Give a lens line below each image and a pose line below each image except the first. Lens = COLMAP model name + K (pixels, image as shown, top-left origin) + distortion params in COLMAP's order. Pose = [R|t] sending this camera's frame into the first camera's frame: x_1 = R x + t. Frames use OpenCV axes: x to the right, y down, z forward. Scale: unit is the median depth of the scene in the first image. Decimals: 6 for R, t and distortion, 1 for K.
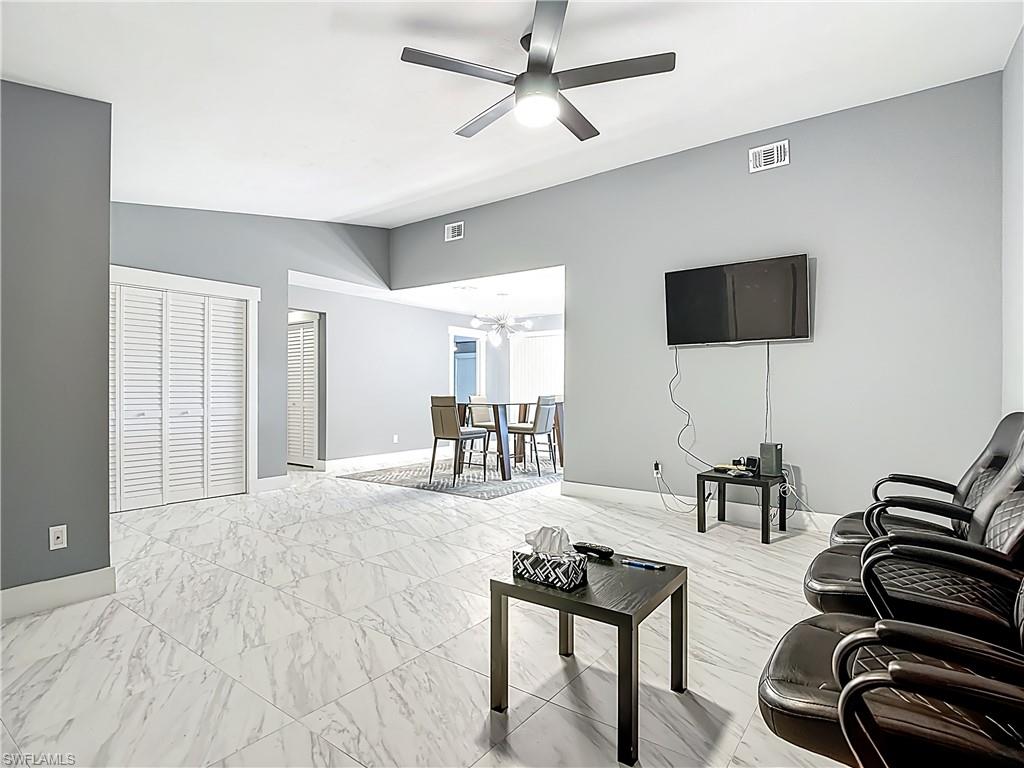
lens RADIAL K [[542.9, 0, 509.0], [0, 542.9, 386.6], [0, 0, 1]] dist [0.015325, -0.019727]
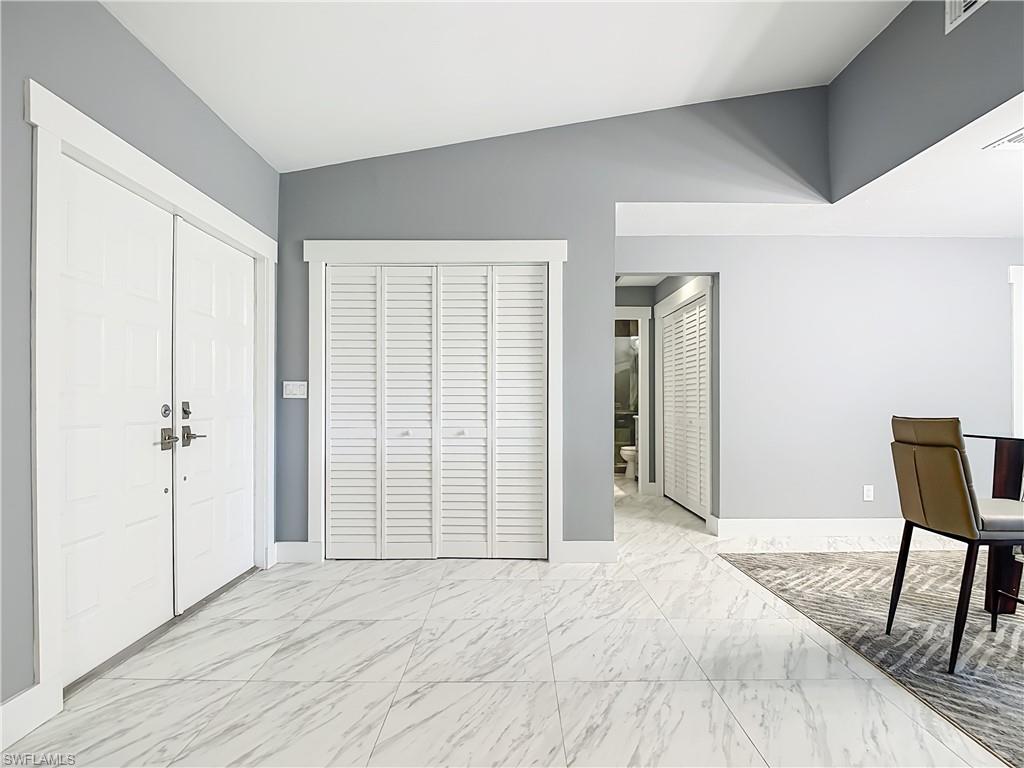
lens RADIAL K [[542.9, 0, 505.2], [0, 542.9, 394.6], [0, 0, 1]] dist [0.015325, -0.019727]
pose [[0.593386, -0.015185, -0.804775, 0.009481], [0.008029, 0.999884, -0.012946, 0.006971], [0.804878, 0.001220, 0.593439, 0.576487]]
